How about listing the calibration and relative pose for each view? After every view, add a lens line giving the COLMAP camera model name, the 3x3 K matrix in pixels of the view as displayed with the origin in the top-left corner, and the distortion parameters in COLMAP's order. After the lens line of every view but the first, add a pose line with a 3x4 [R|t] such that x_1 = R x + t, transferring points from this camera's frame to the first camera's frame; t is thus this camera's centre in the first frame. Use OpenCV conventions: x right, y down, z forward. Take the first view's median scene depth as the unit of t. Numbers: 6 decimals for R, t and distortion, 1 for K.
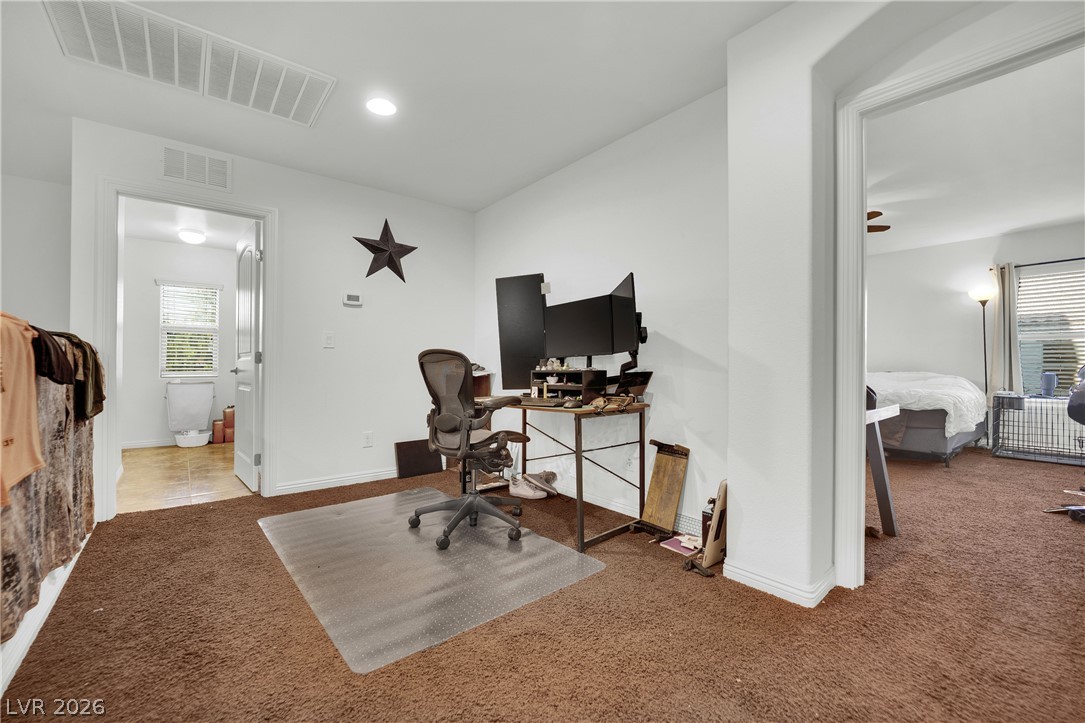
lens RADIAL K [[453.4, 0, 552.9], [0, 453.4, 369.9], [0, 0, 1]] dist [0.002141, 0.001233]
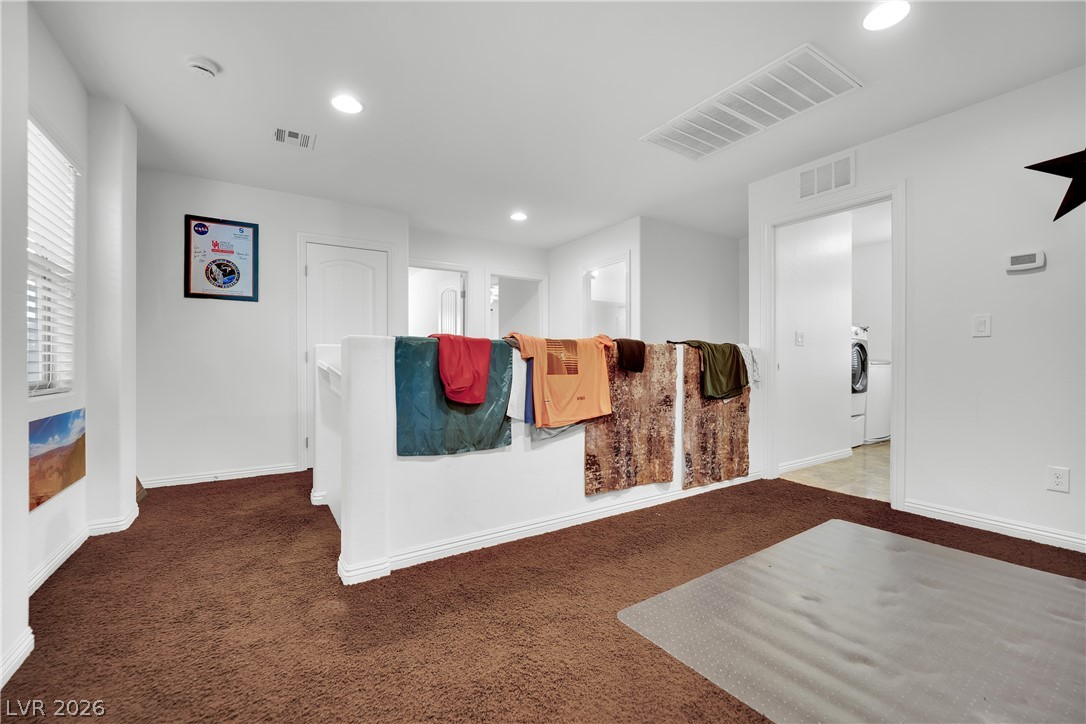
lens RADIAL K [[453.8, 0, 522.9], [0, 453.8, 366.1], [0, 0, 1]] dist [0.002141, 0.001233]
pose [[-0.117627, 0.007161, -0.993032, 0.445412], [-0.010856, 0.999905, 0.008496, 0.000619], [0.992999, 0.011780, -0.117538, 0.500145]]
